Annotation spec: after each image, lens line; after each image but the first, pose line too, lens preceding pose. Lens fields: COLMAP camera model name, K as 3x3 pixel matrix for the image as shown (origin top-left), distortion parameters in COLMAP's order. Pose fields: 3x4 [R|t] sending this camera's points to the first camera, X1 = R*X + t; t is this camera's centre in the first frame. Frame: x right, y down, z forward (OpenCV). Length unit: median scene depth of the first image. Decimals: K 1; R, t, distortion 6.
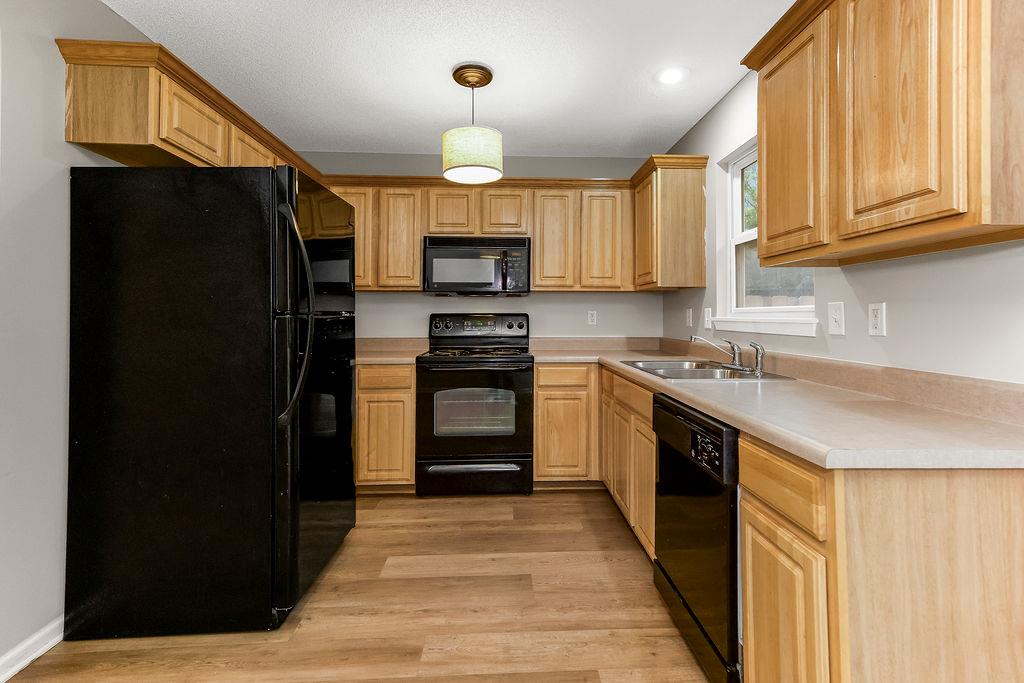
lens RADIAL K [[479.2, 0, 515.9], [0, 479.2, 310.9], [0, 0, 1]] dist [0.020912, -0.000052]
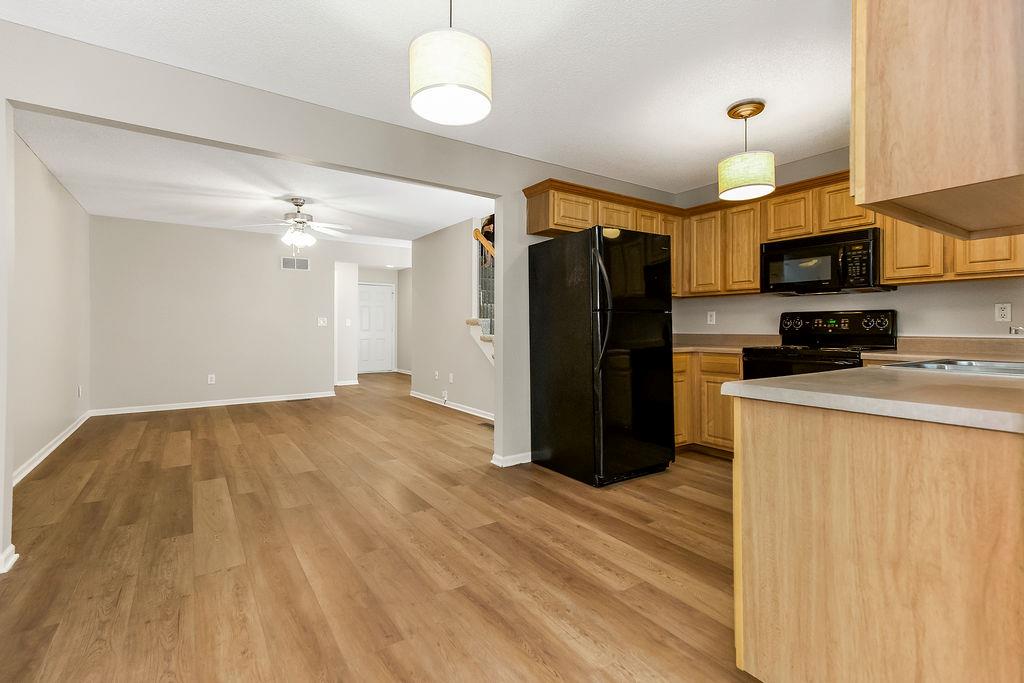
lens RADIAL K [[461.0, 0, 512.0], [0, 461.0, 341.5], [0, 0, 1]] dist [0.020988, 0.000068]
pose [[0.530027, 0.026636, -0.847562, 0.518933], [0.008383, 0.999293, 0.036647, 0.035648], [0.847939, -0.026529, 0.529429, -0.105415]]
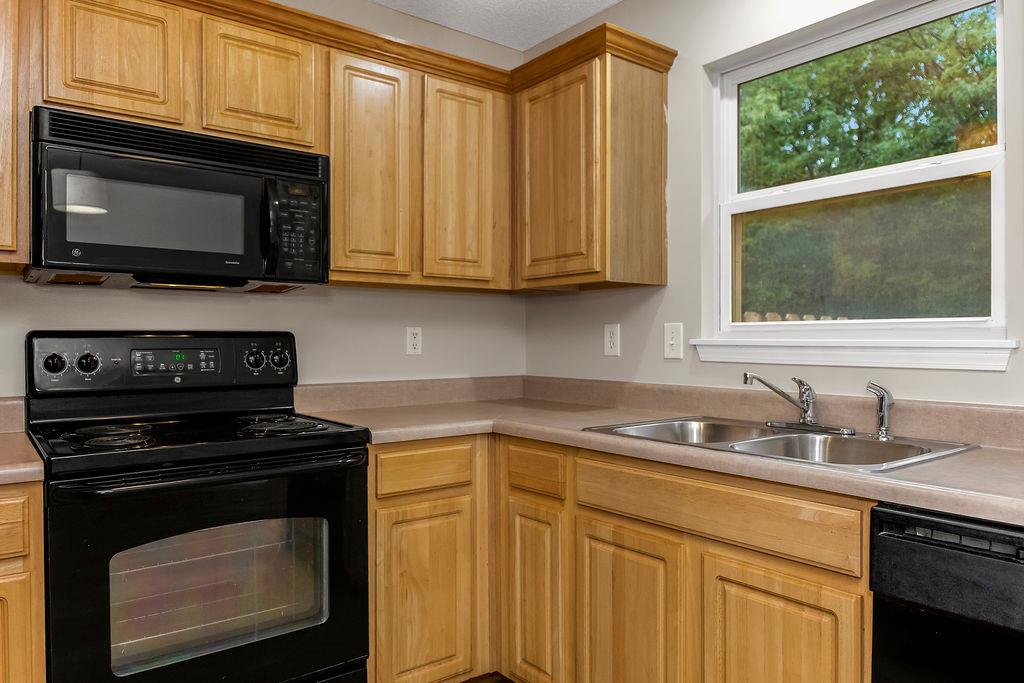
lens RADIAL K [[720.1, 0, 512.0], [0, 720.1, 341.5], [0, 0, 1]] dist [0.042757, -0.000934]
pose [[0.814521, -0.003140, 0.580125, -0.261092], [-0.004310, 0.999925, 0.011464, 0.007919], [-0.580117, -0.011838, 0.814447, 0.437122]]
